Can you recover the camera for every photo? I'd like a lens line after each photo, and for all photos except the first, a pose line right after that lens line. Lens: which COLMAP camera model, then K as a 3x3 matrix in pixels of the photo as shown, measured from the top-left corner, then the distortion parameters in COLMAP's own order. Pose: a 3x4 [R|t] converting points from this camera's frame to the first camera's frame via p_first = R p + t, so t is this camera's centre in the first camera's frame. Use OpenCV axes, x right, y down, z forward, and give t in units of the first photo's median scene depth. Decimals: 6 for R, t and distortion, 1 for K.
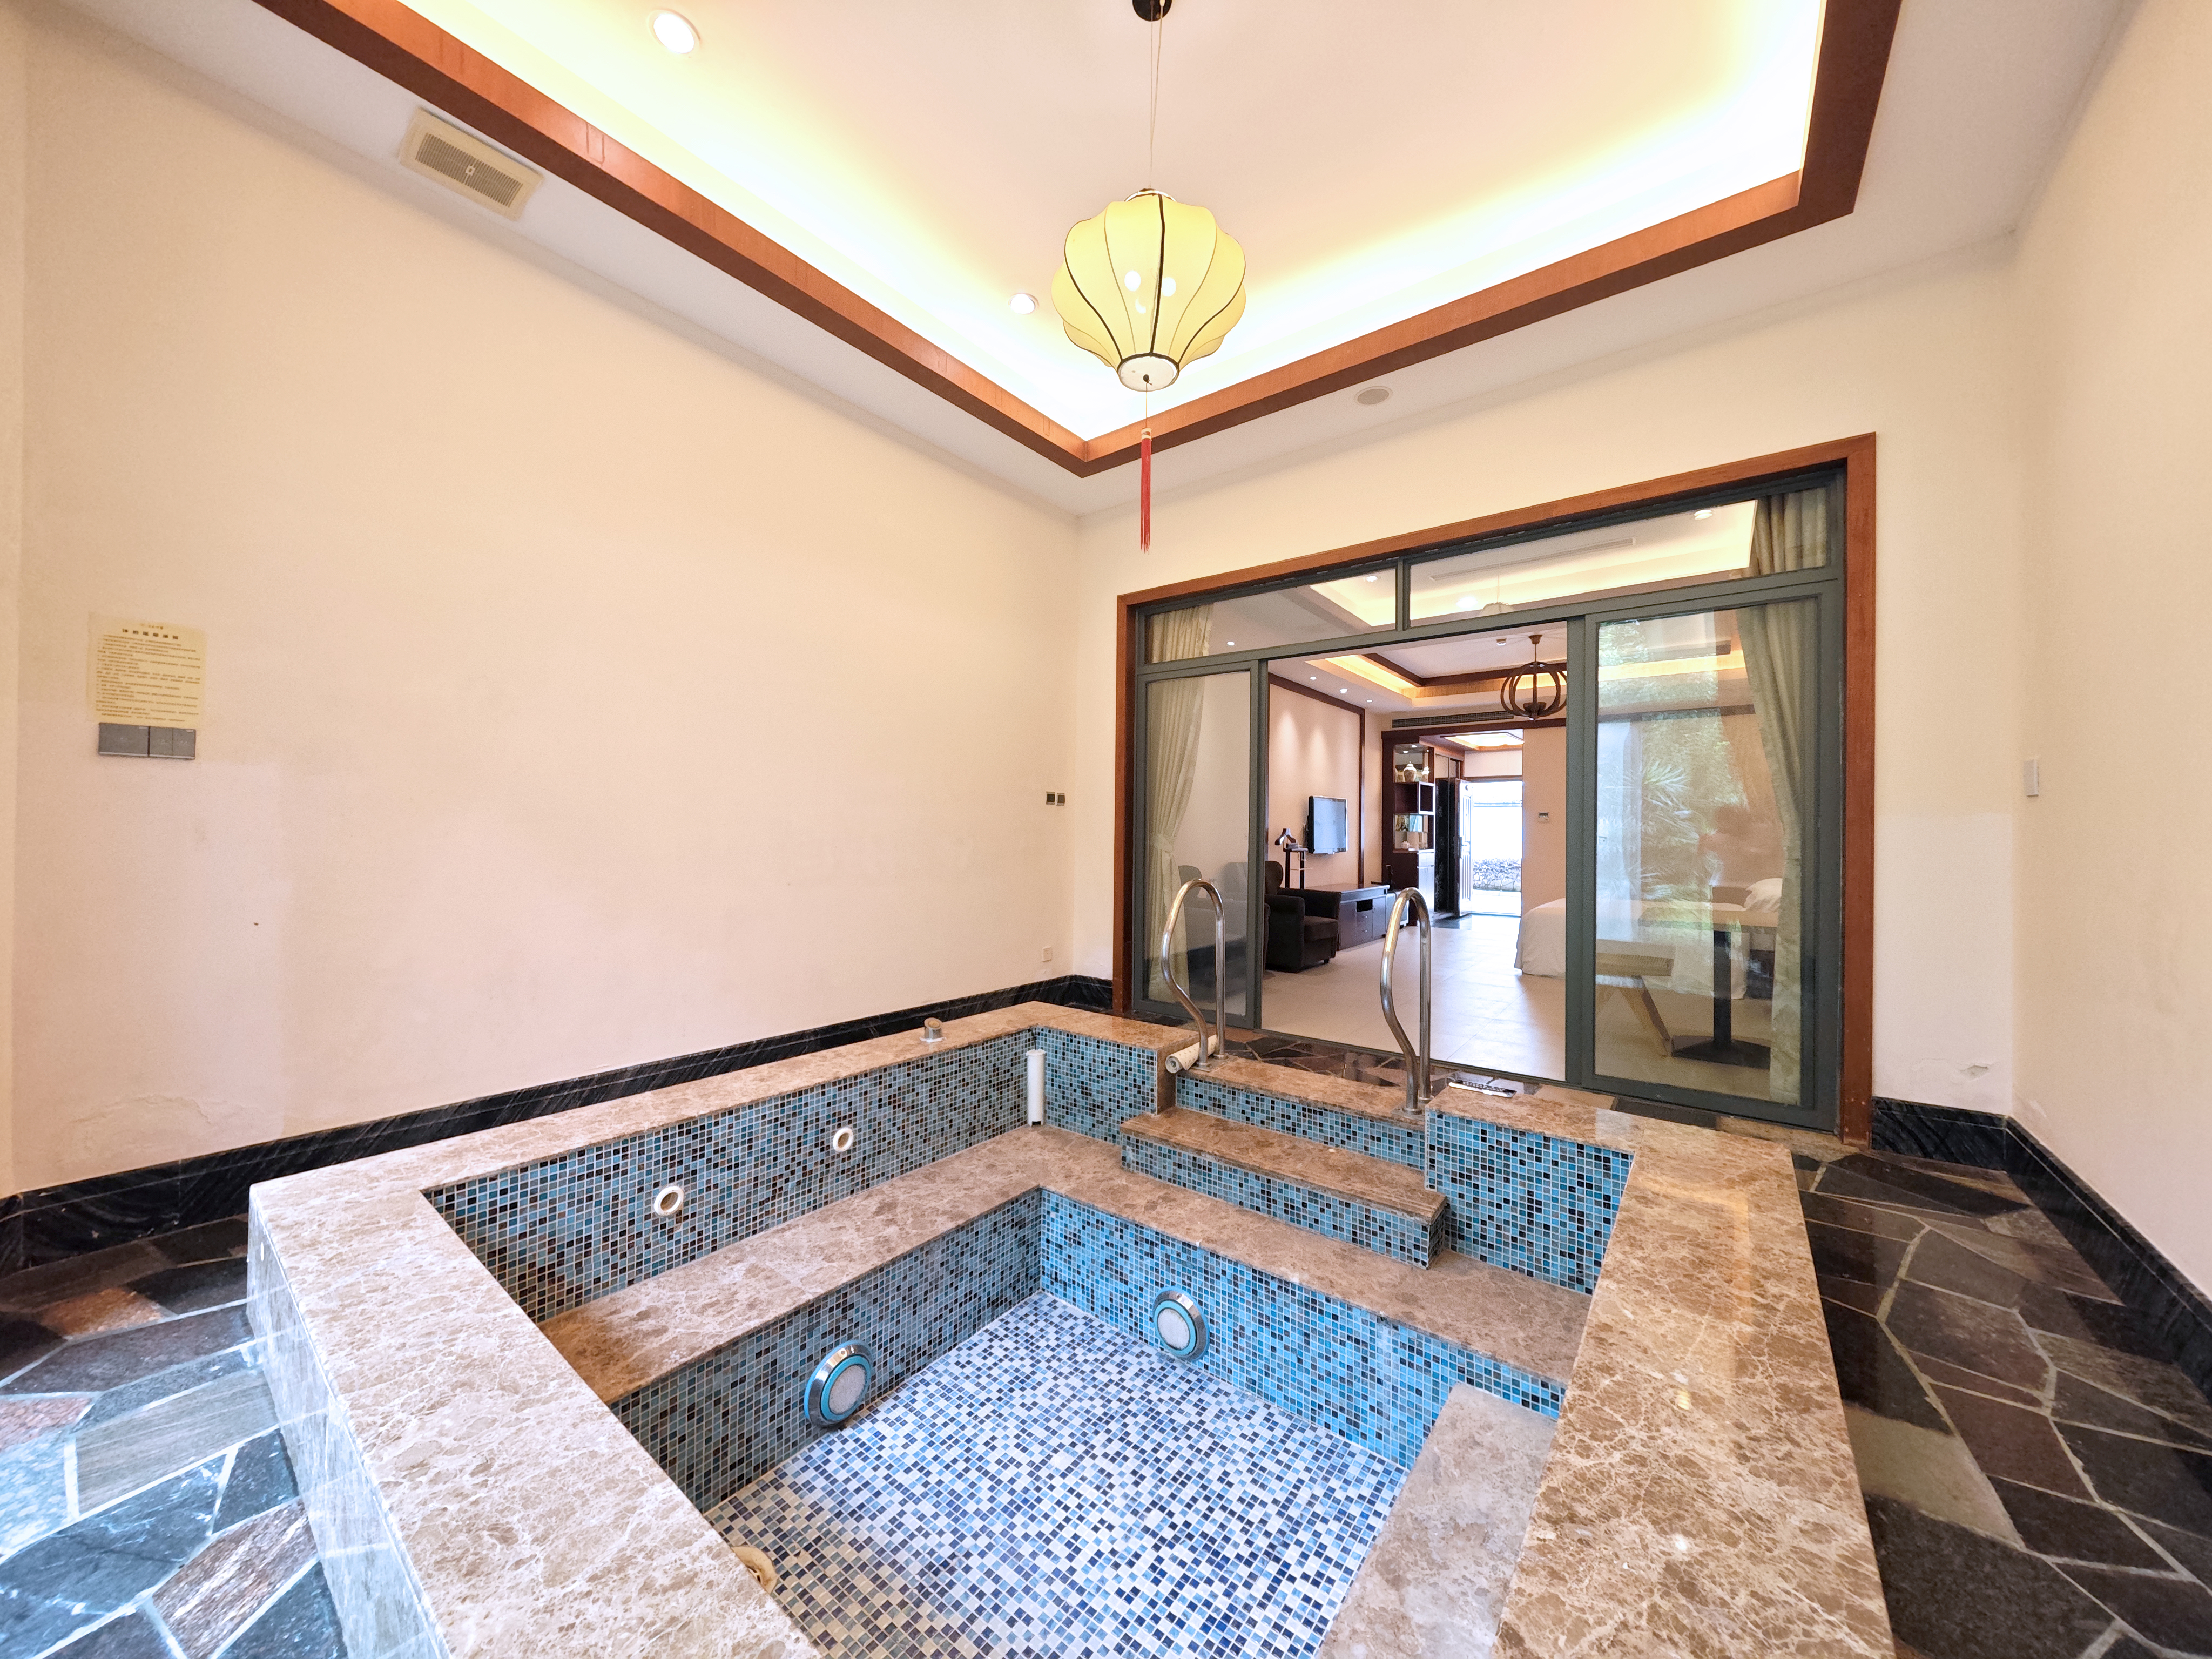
lens RADIAL K [[781.4, 0, 1113.2], [0, 781.4, 825.2], [0, 0, 1]] dist [-0.000079, -0.000510]
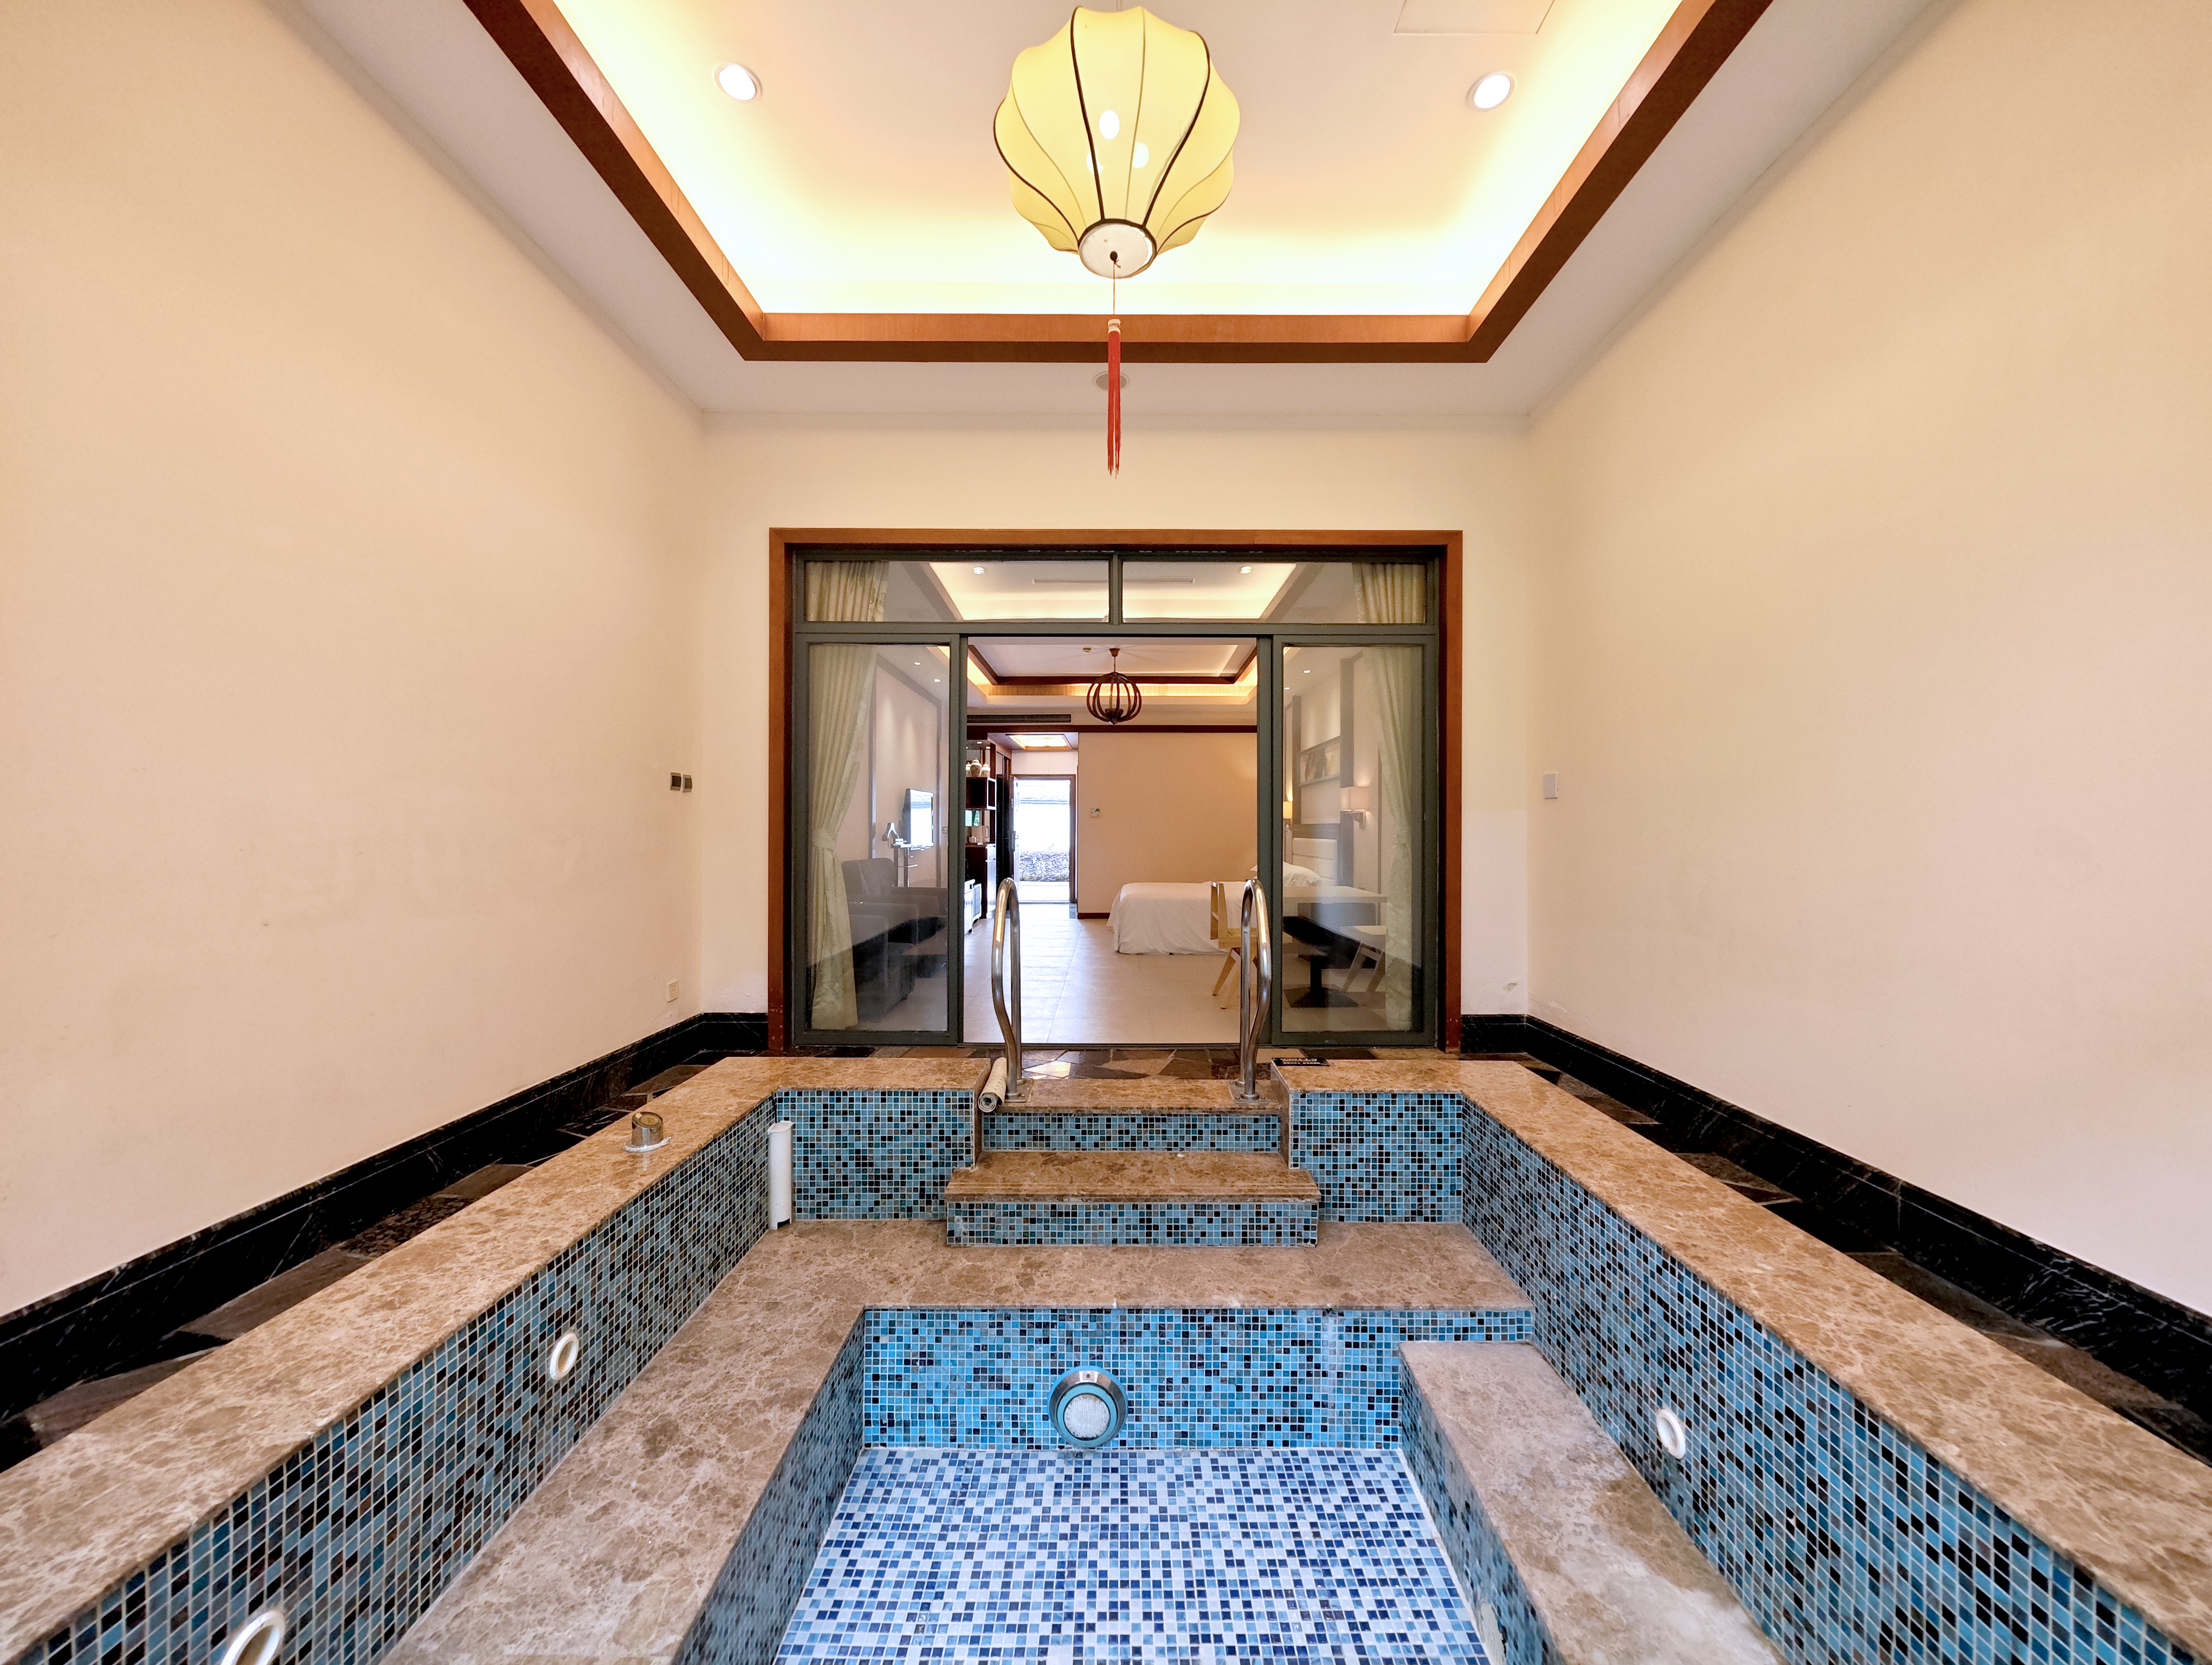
lens RADIAL K [[781.4, 0, 1110.9], [0, 781.4, 829.3], [0, 0, 1]] dist [-0.000079, -0.000510]
pose [[0.796329, -0.007106, 0.604822, -0.374224], [0.000375, 0.999937, 0.011254, 0.005216], [-0.604864, -0.008735, 0.796281, 0.298913]]
